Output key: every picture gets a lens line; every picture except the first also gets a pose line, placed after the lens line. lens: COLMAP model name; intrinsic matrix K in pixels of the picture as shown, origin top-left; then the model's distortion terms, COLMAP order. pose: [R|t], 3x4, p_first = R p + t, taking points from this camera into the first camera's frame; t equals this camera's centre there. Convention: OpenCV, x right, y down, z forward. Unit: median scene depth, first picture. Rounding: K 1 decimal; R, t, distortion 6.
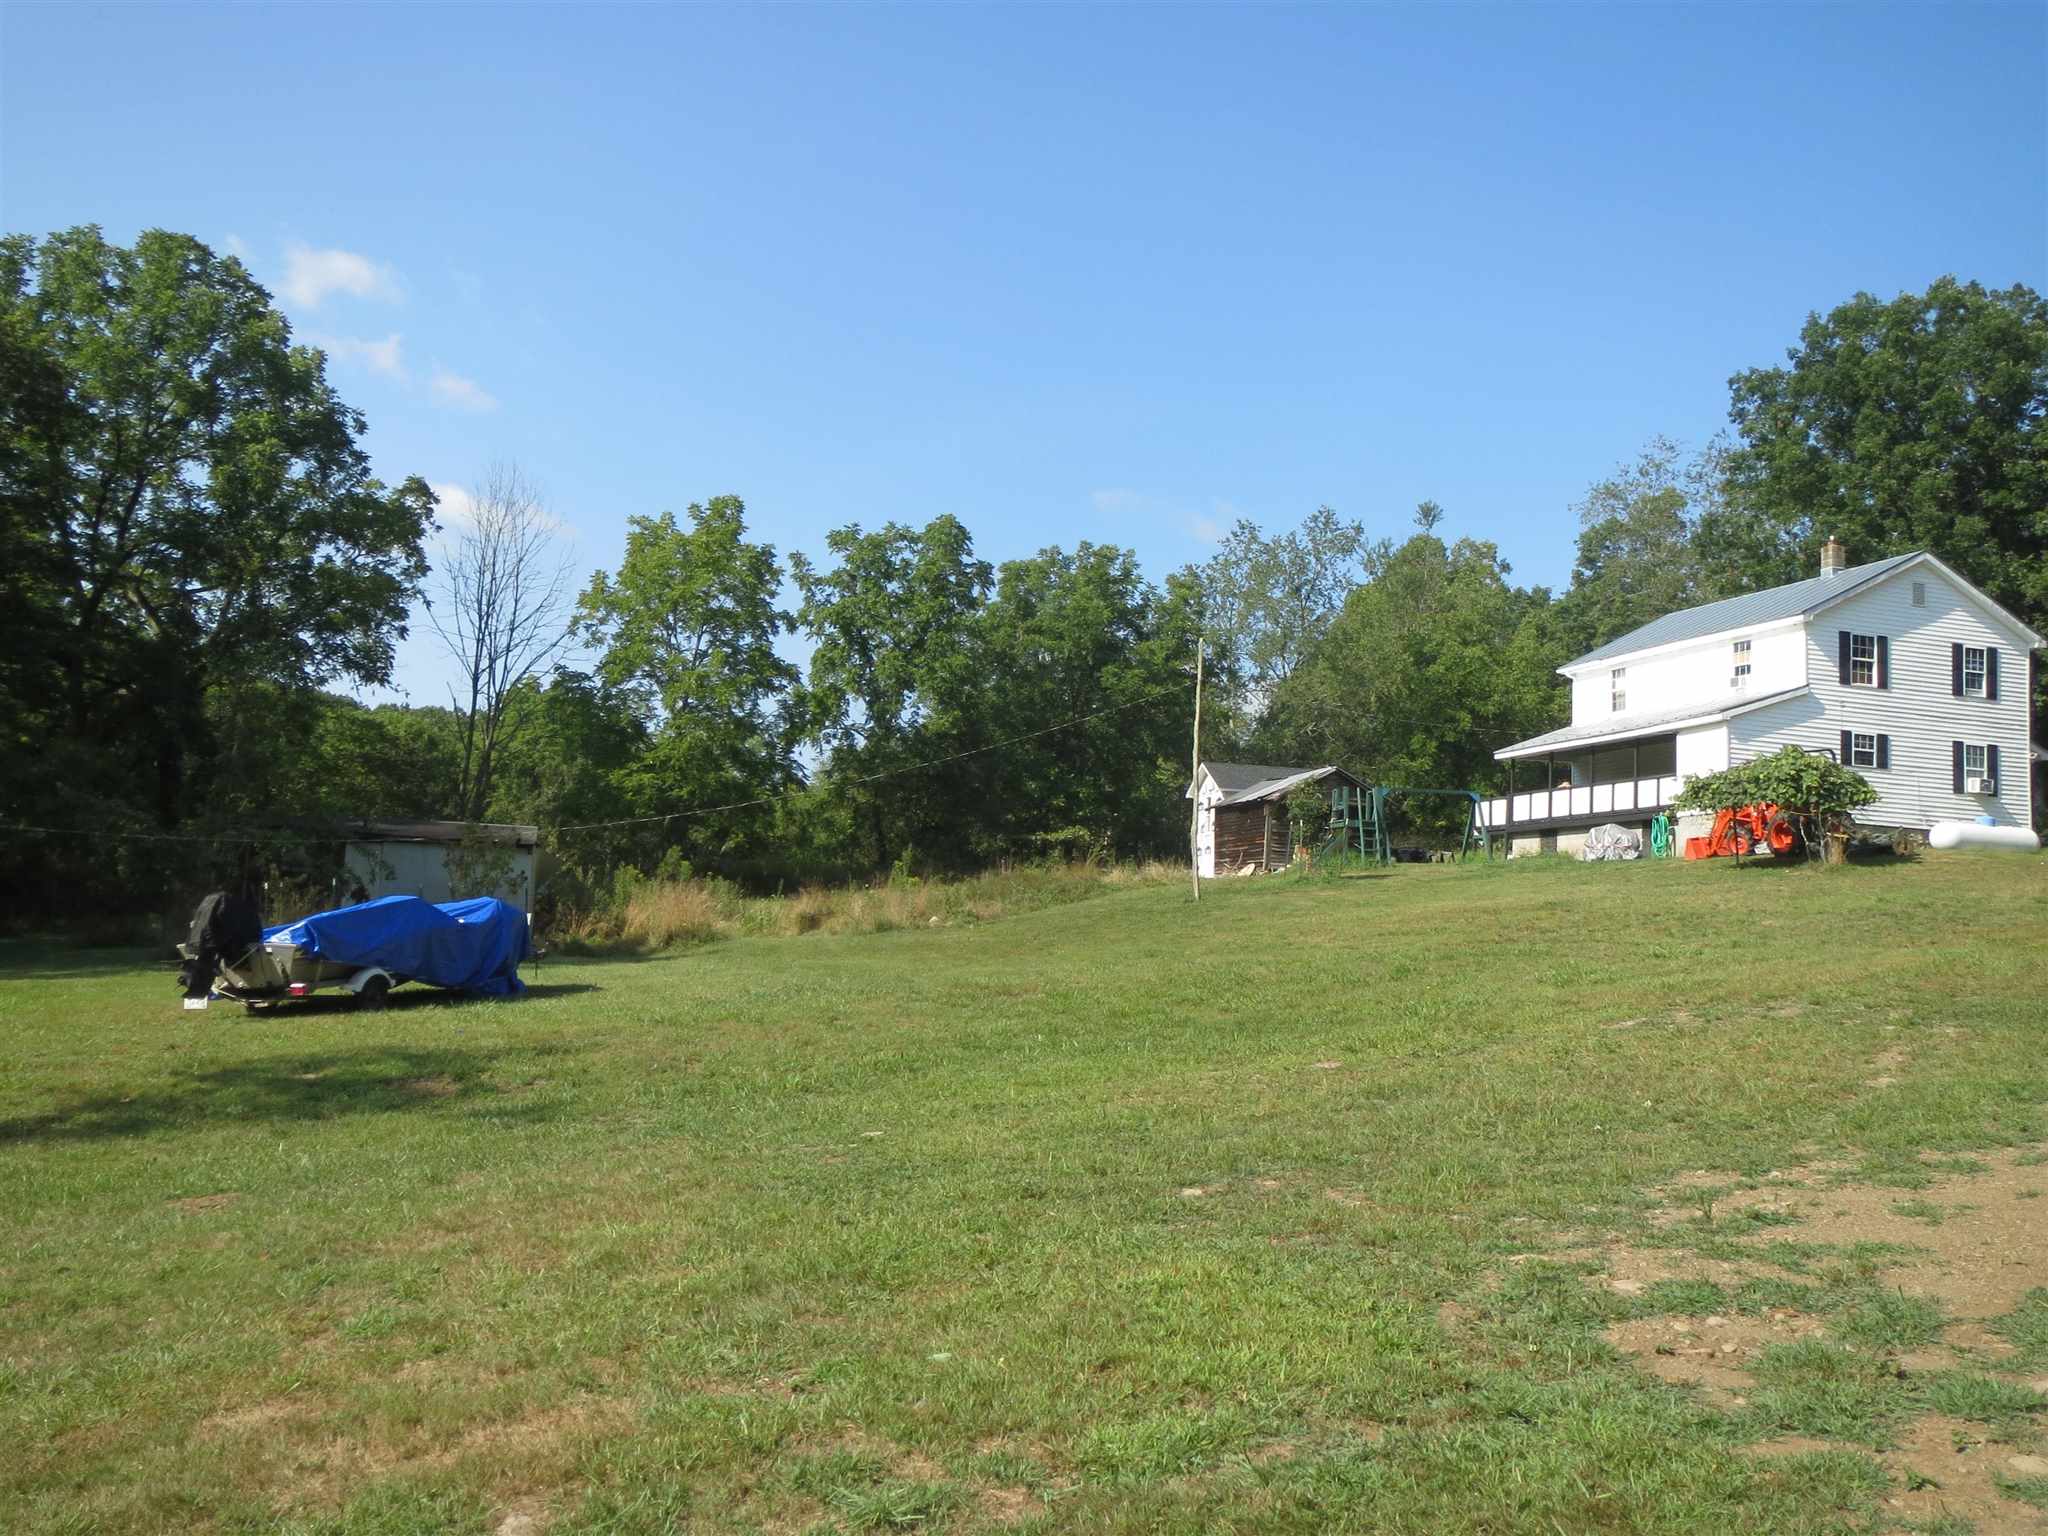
lens RADIAL K [[1839.3, 0, 1024.0], [0, 1839.3, 768.0], [0, 0, 1]] dist [-0.001615, -0.003088]
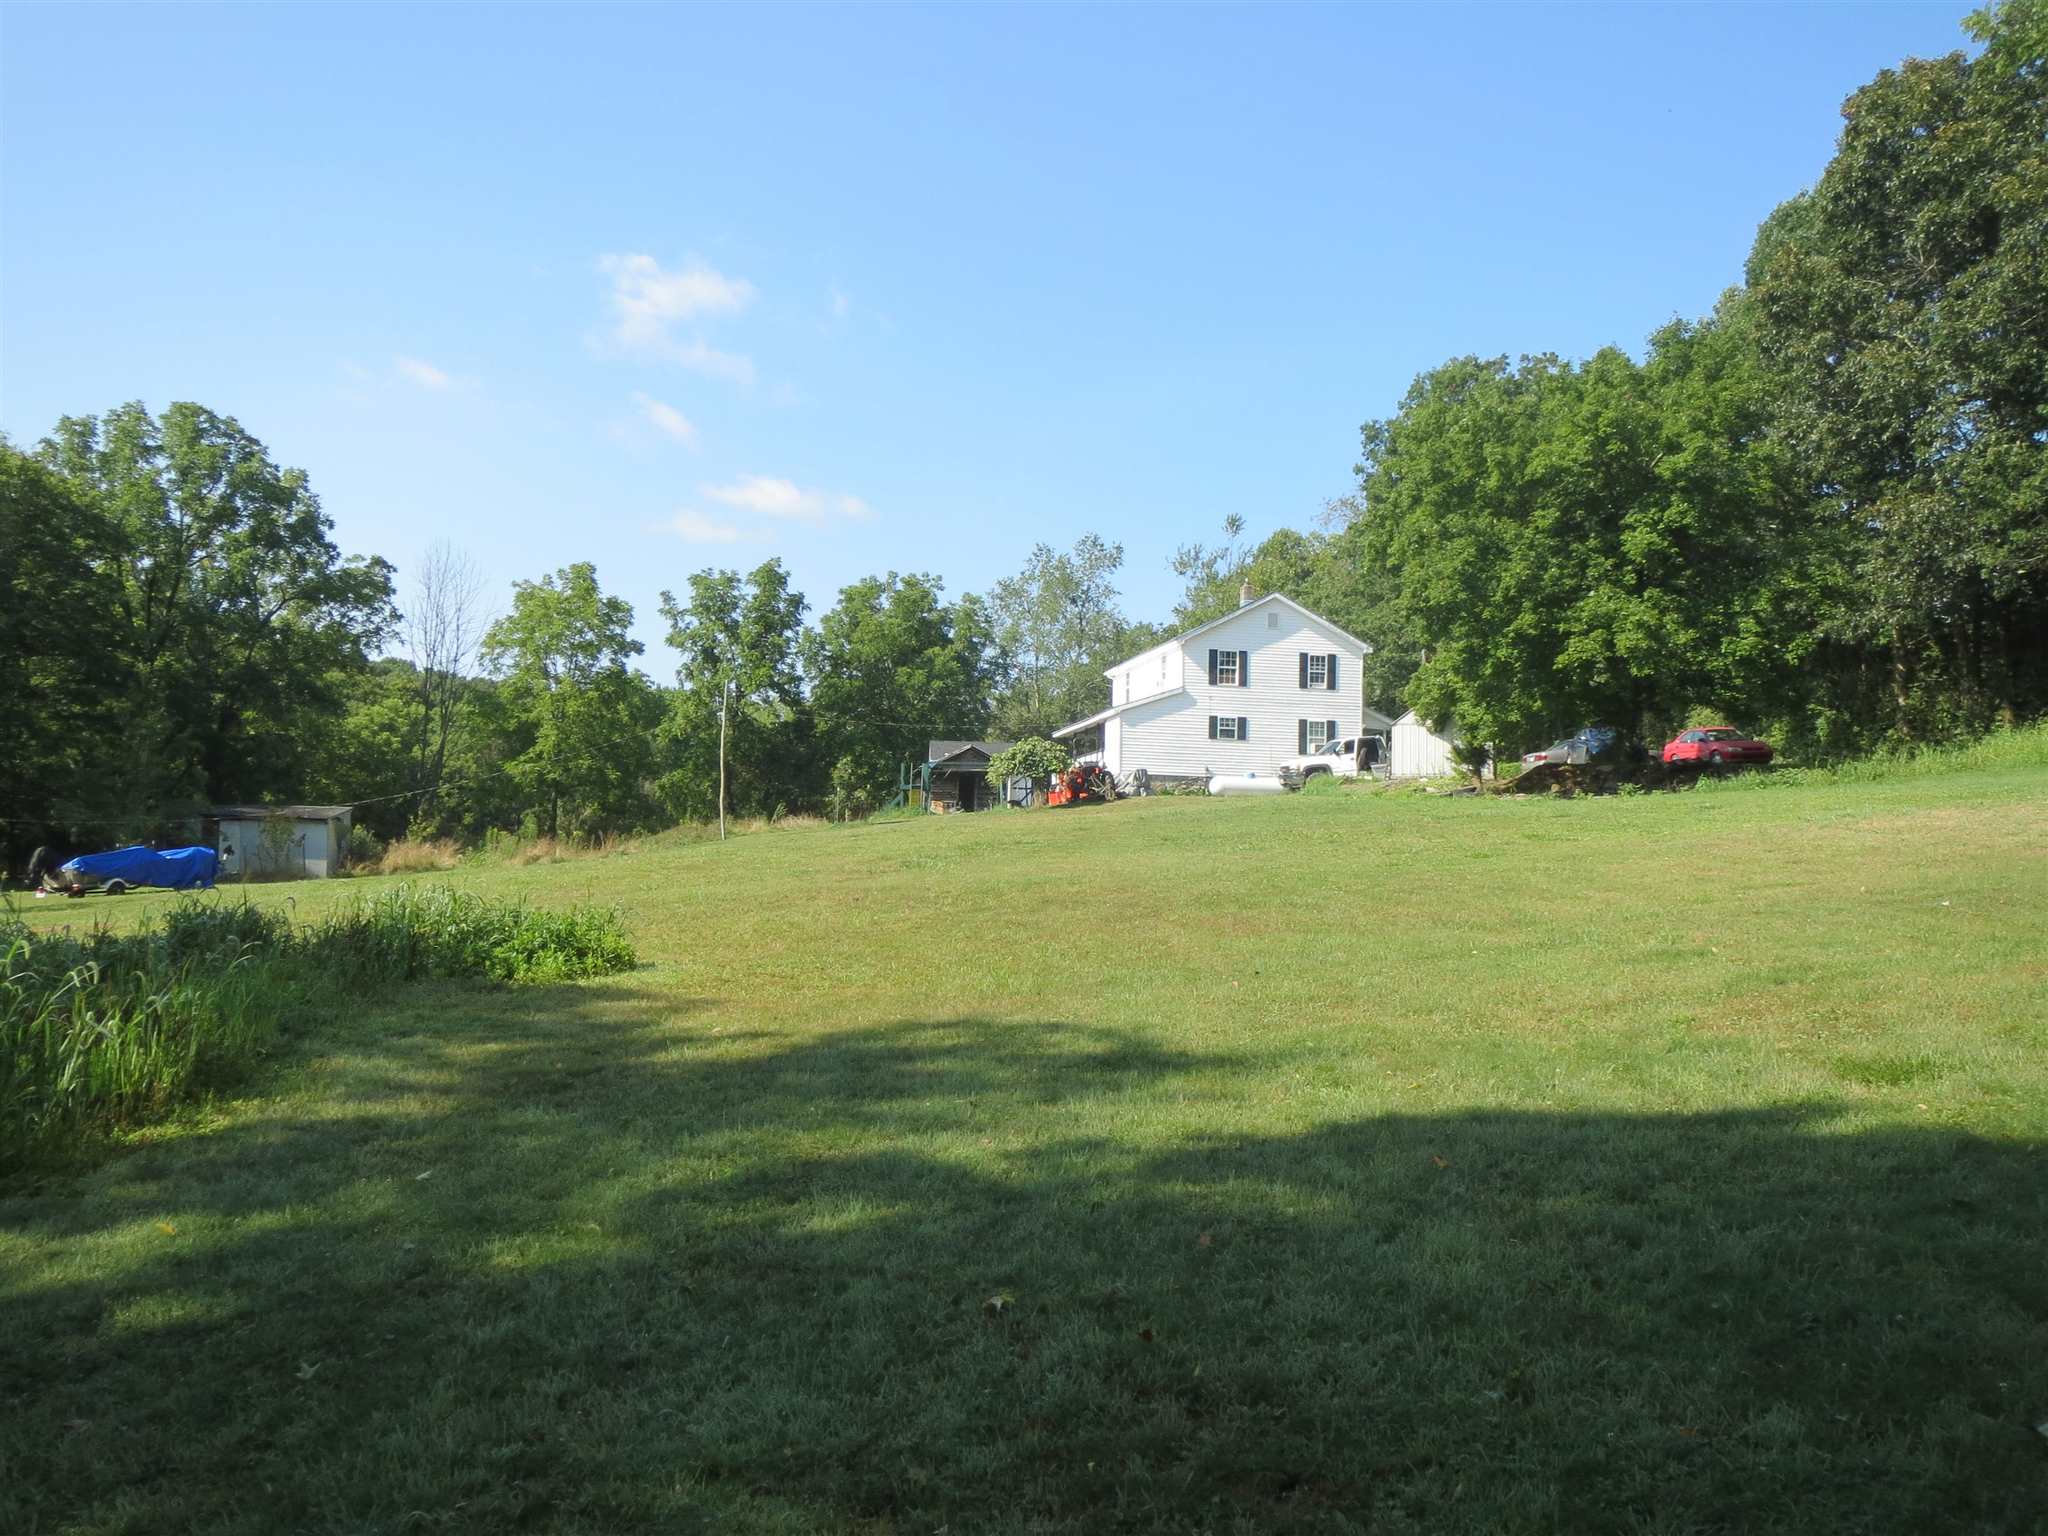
lens RADIAL K [[1828.4, 0, 1006.8], [0, 1828.4, 765.6], [0, 0, 1]] dist [-0.013264, -0.006009]
pose [[0.993165, -0.031854, -0.112287, 0.327279], [0.034392, 0.999193, 0.020732, -0.012064], [0.111536, -0.024452, 0.993459, -0.361772]]
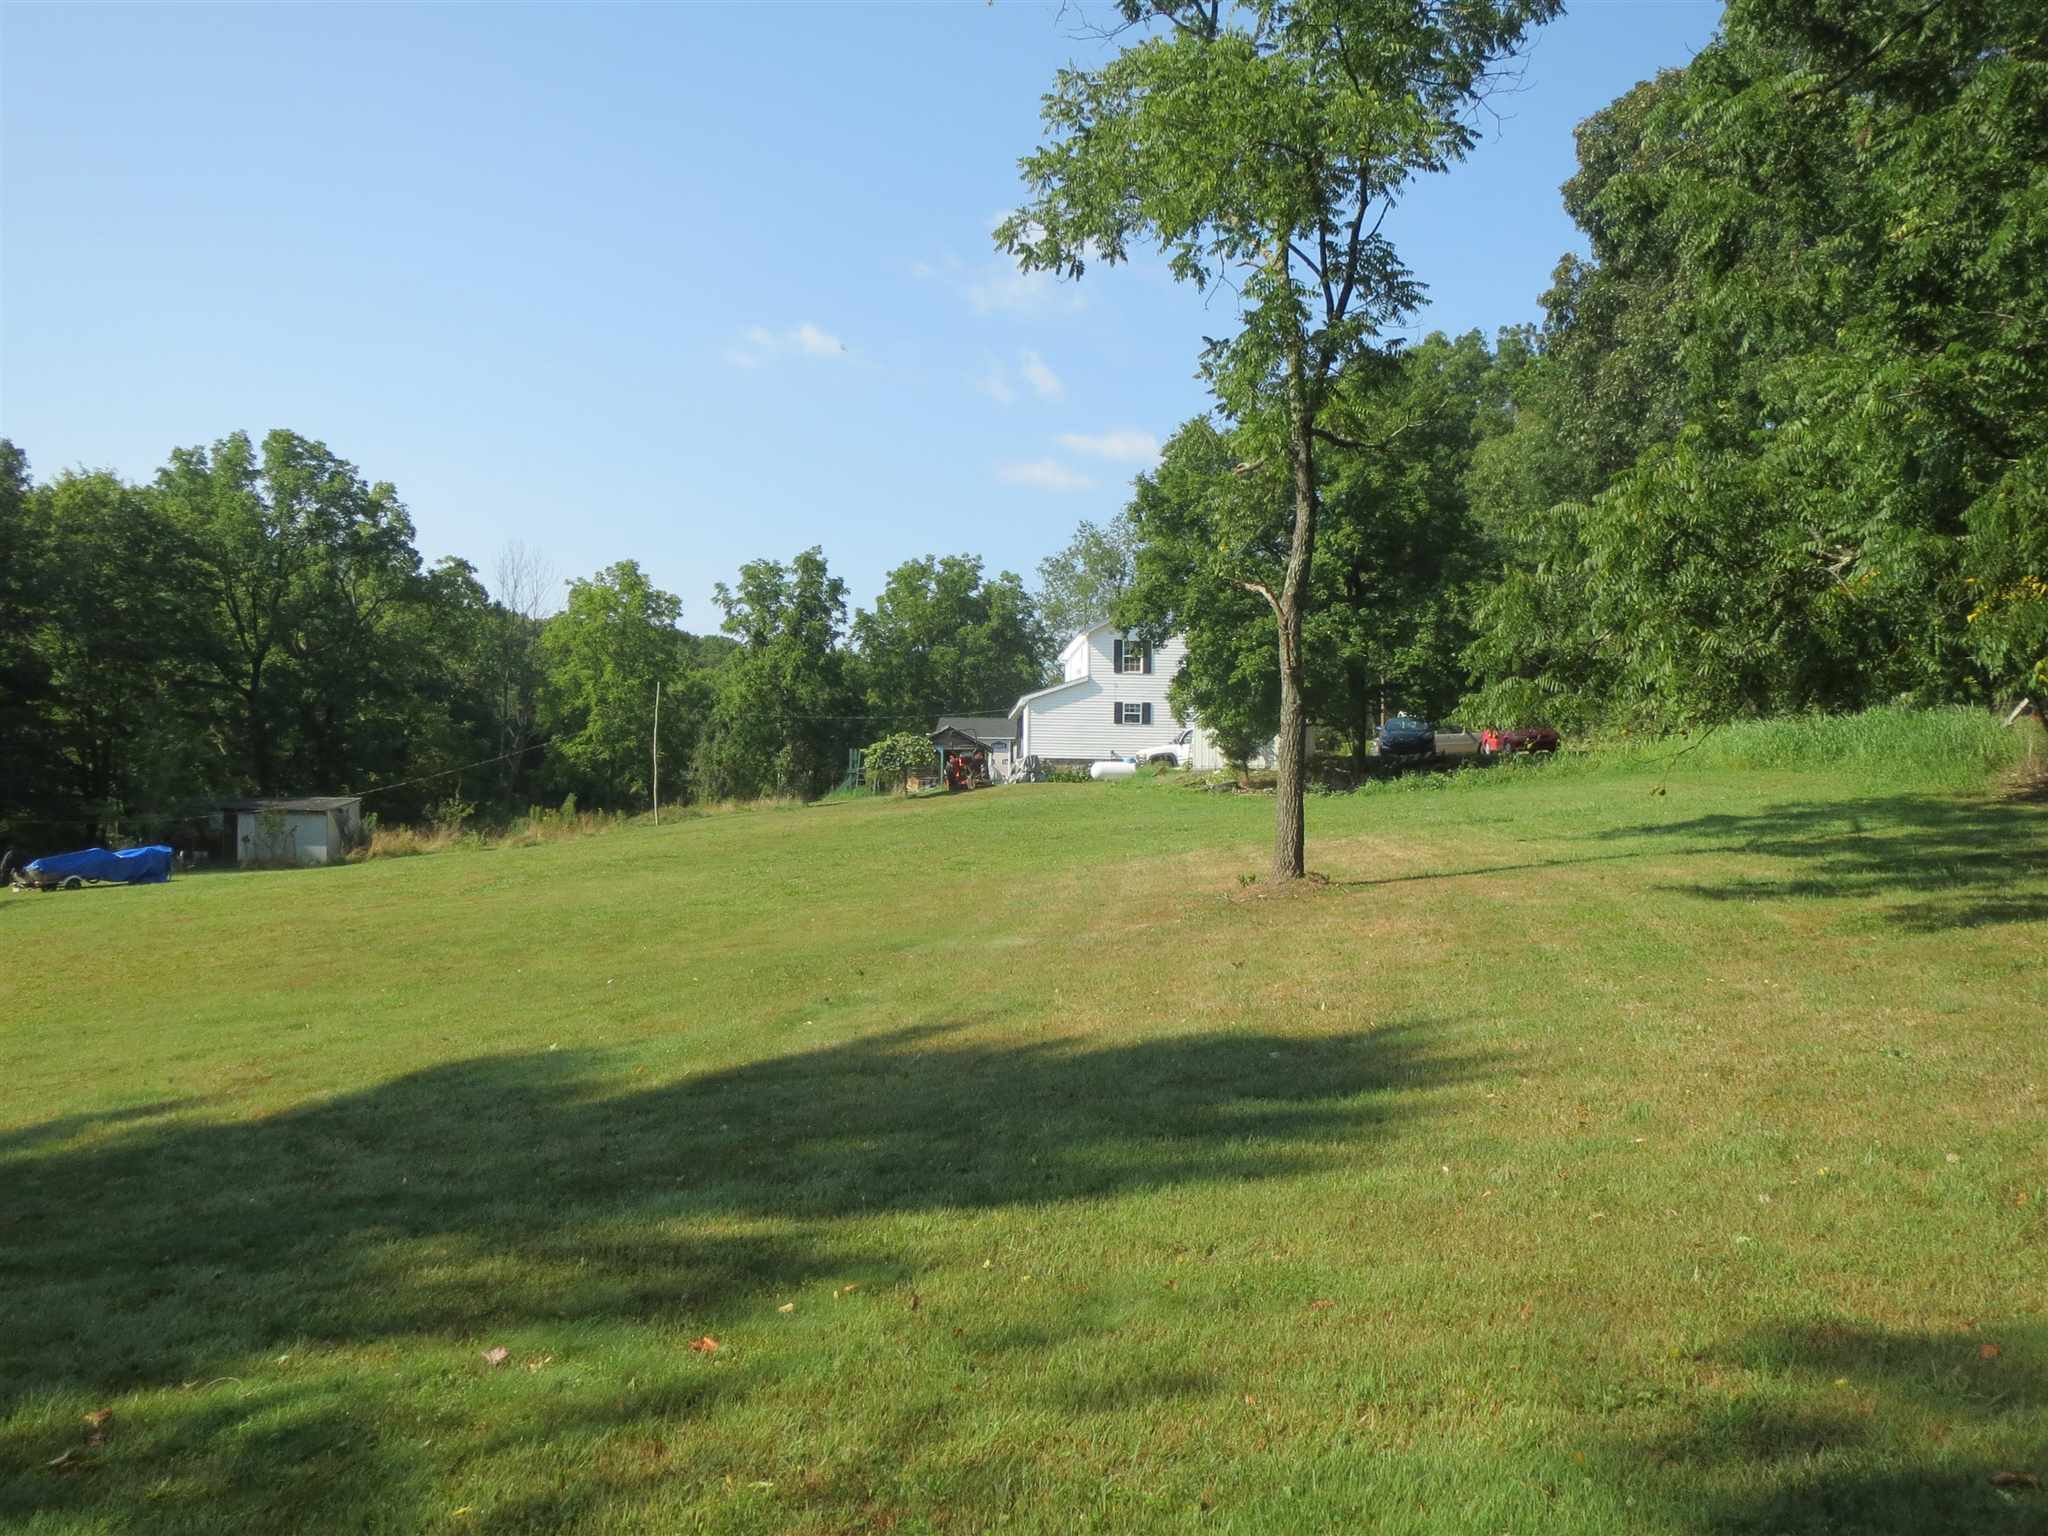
lens RADIAL K [[1813.2, 0, 1002.7], [0, 1813.2, 747.8], [0, 0, 1]] dist [-0.011694, 0.000048]
pose [[0.964870, -0.045011, -0.258842, 0.554544], [0.056700, 0.997673, 0.037868, -0.033643], [0.256535, -0.051214, 0.965177, -0.400744]]
